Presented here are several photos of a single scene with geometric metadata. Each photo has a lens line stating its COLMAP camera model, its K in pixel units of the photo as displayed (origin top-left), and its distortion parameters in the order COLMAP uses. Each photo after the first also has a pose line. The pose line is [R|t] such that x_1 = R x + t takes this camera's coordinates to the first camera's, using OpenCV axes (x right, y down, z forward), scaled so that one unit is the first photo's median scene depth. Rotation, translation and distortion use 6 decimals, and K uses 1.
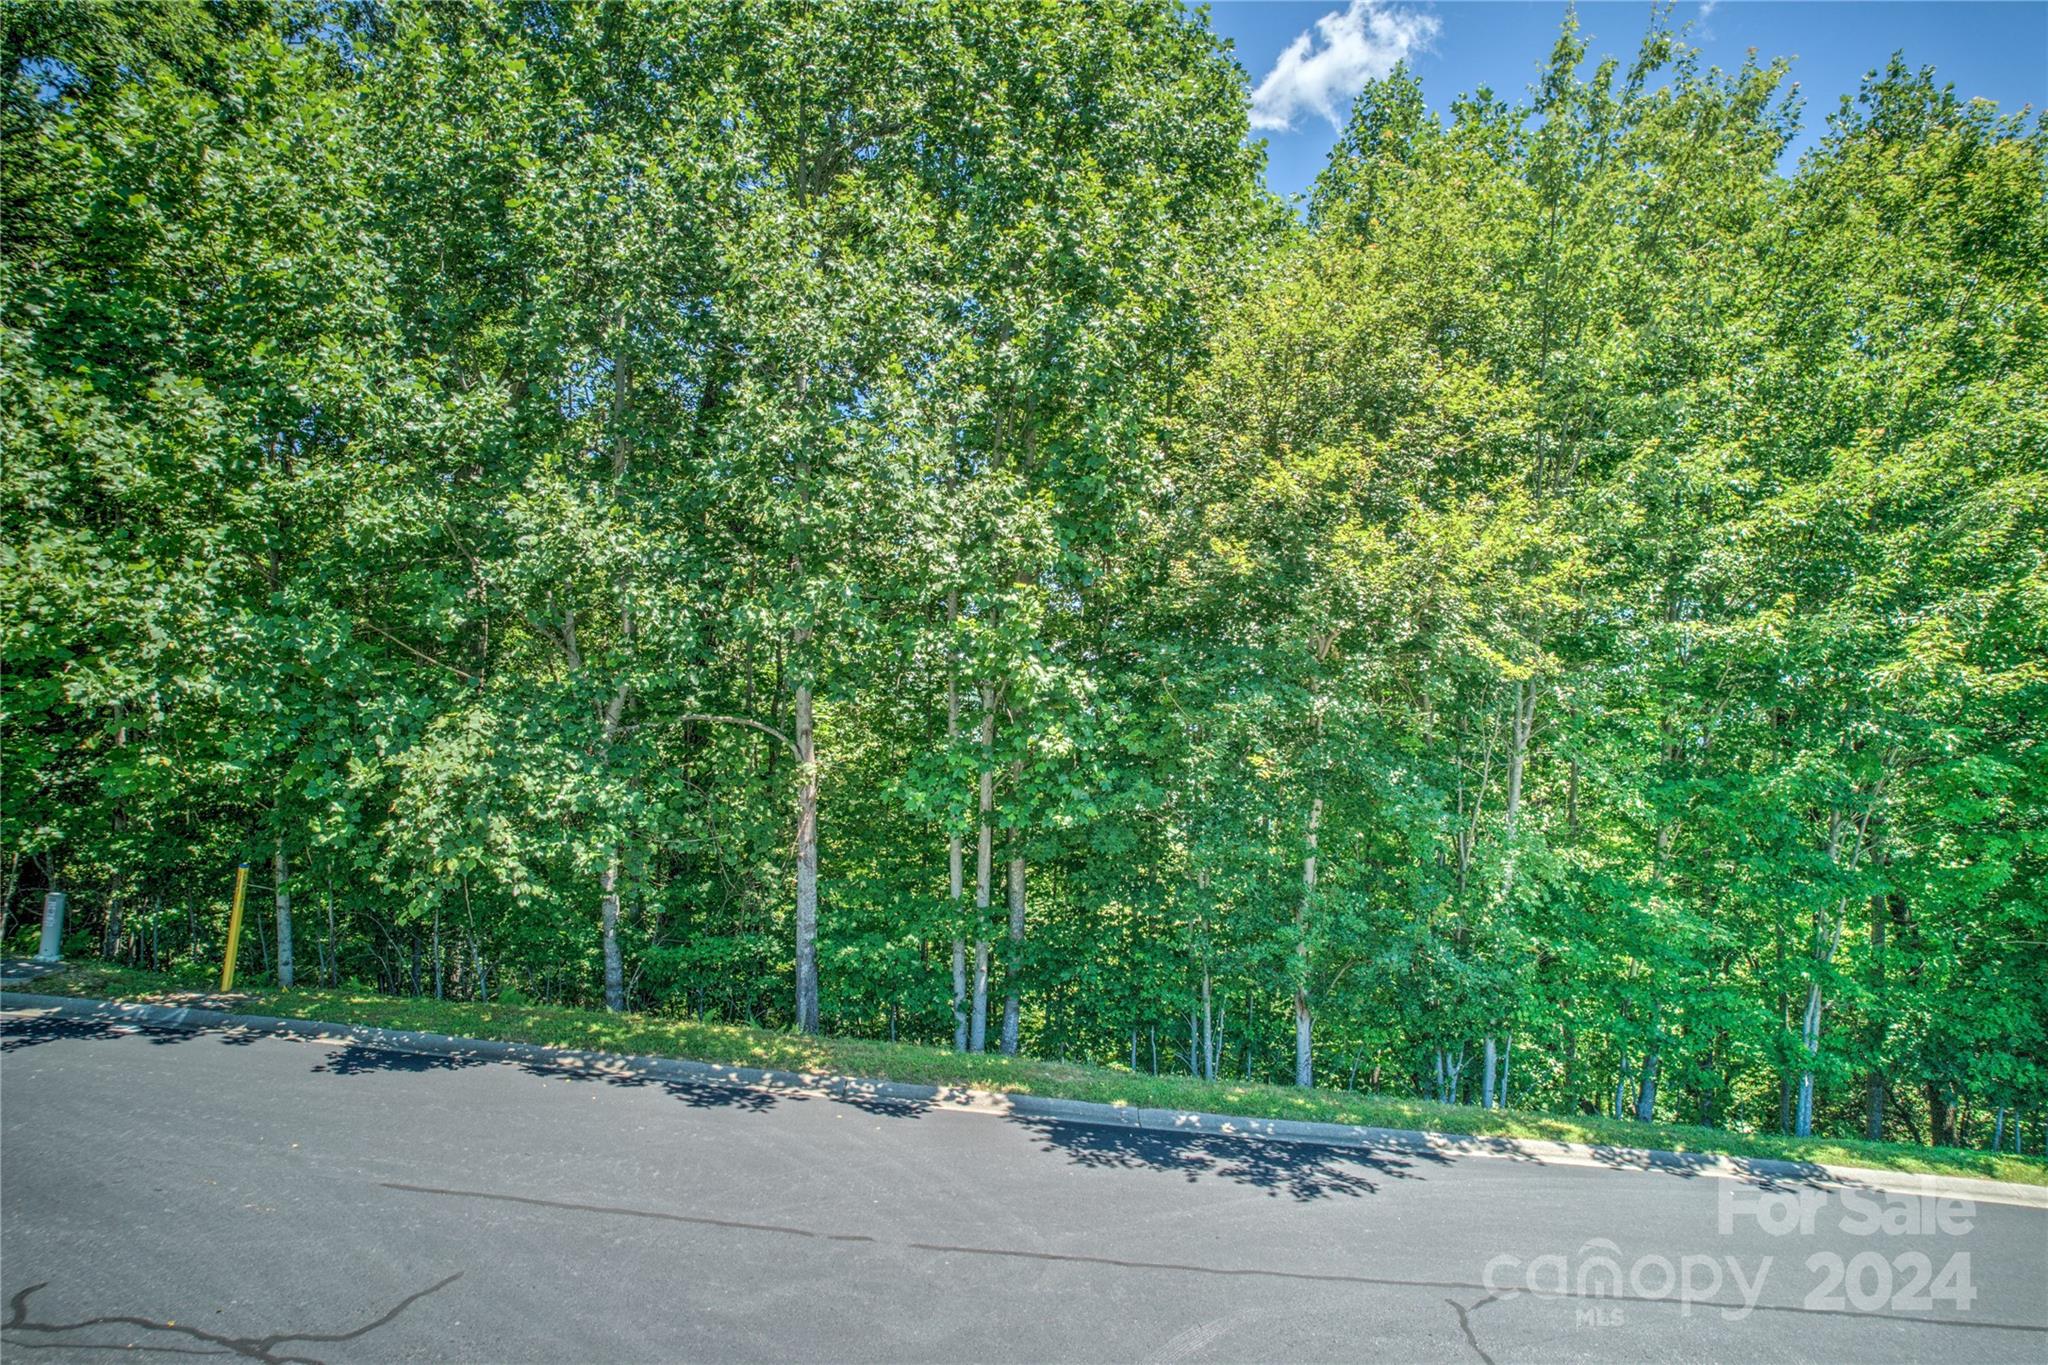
lens RADIAL K [[1318.7, 0, 1019.9], [0, 1318.7, 700.2], [0, 0, 1]] dist [-0.075011, 0.066928]
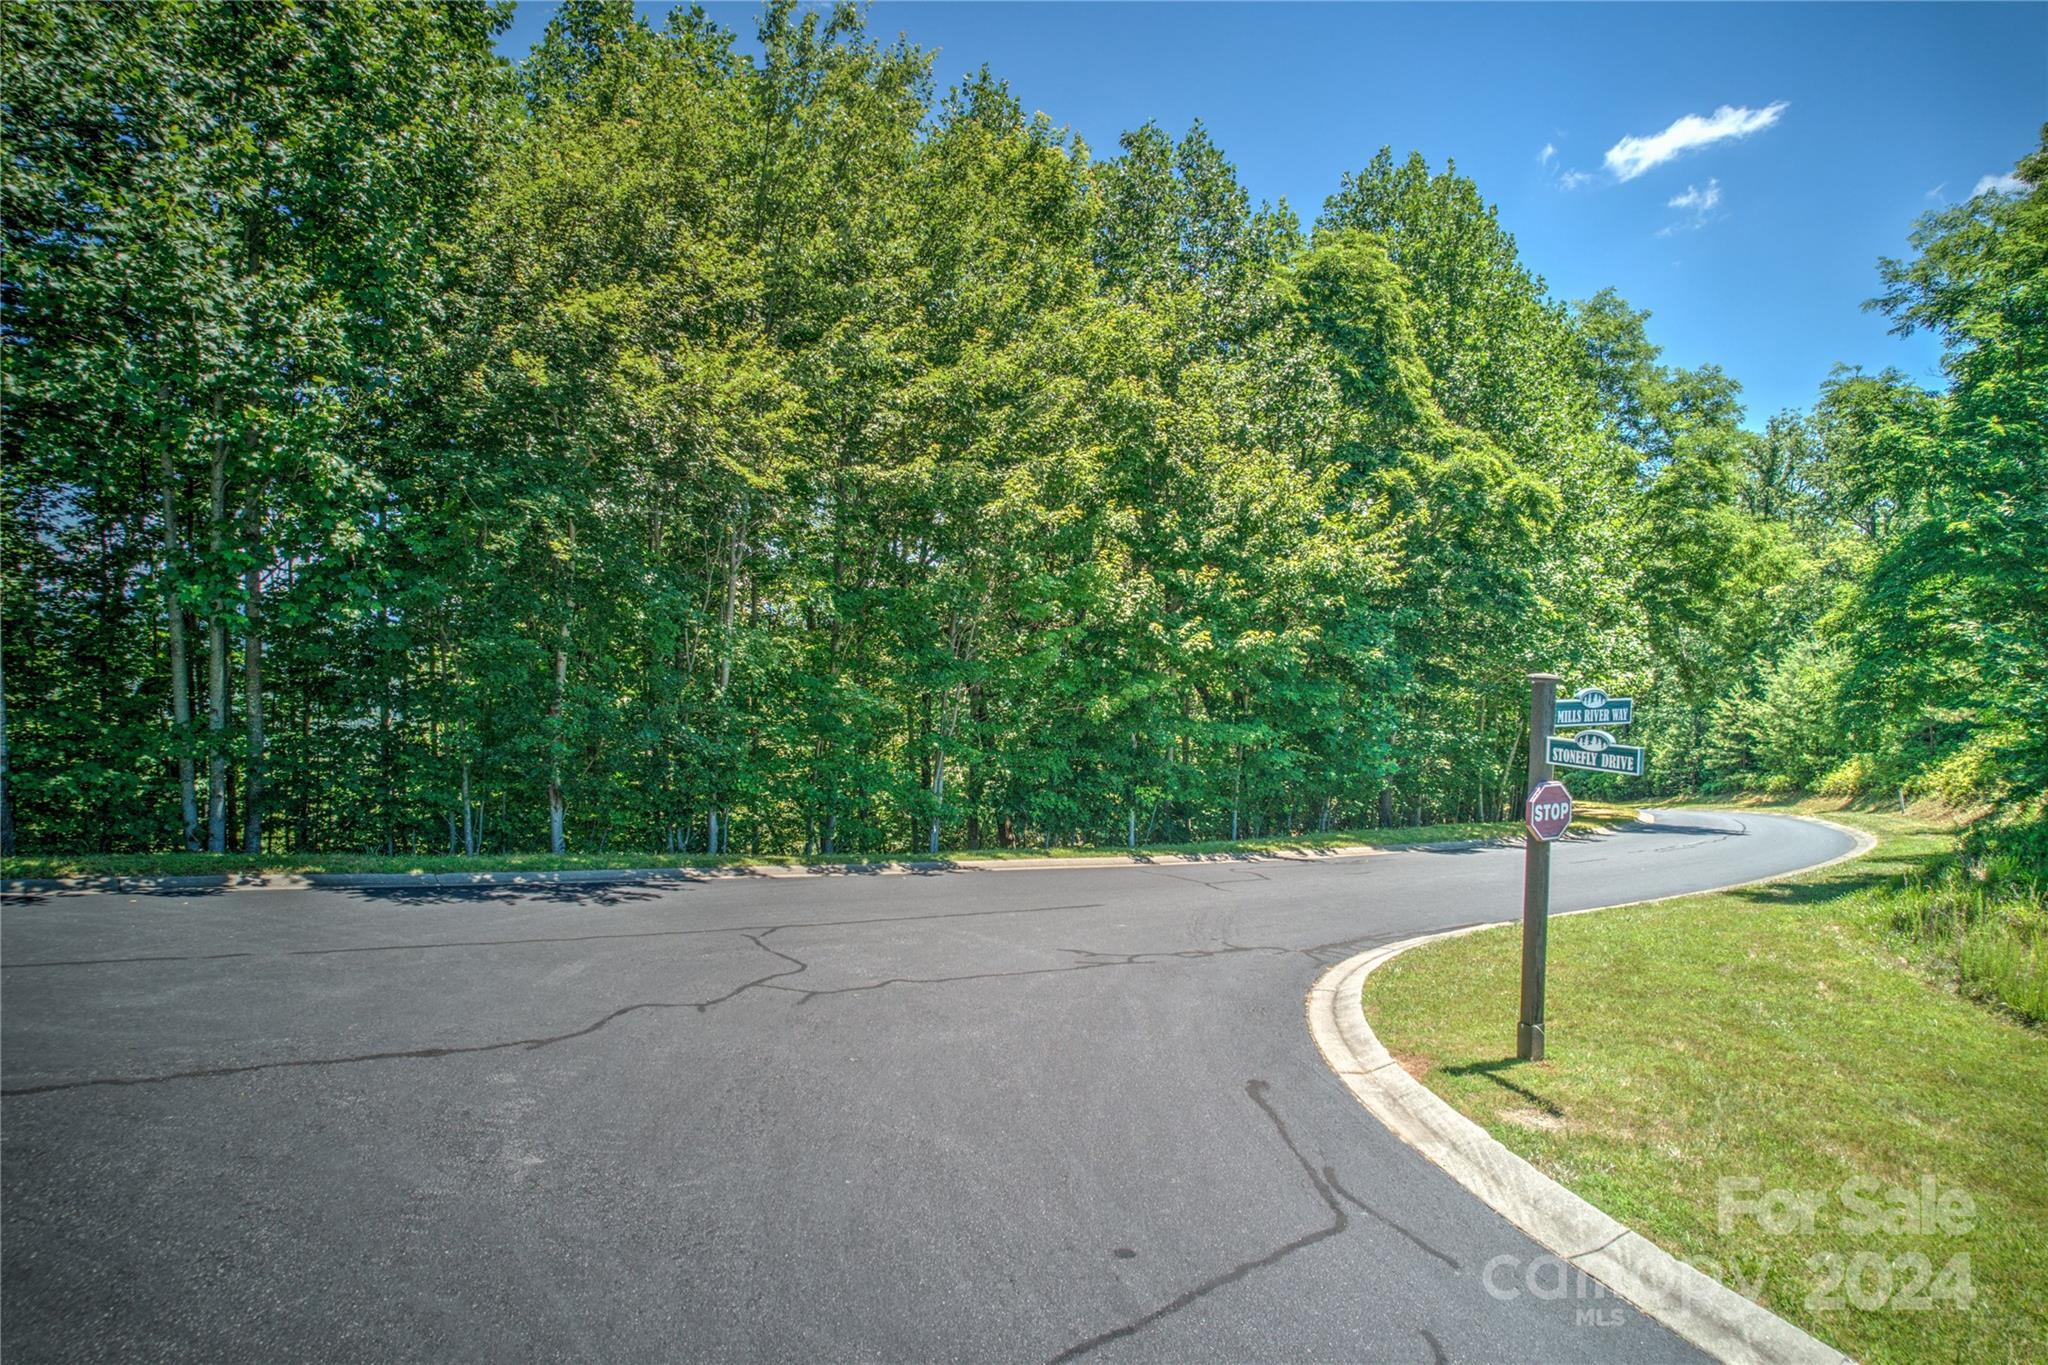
lens RADIAL K [[1318.7, 0, 1019.9], [0, 1318.7, 700.2], [0, 0, 1]] dist [-0.075011, 0.066928]
pose [[0.796282, -0.035866, 0.603862, -0.174947], [-0.002768, 0.998014, 0.062926, 0.095208], [-0.604920, -0.051779, 0.794601, -0.163894]]
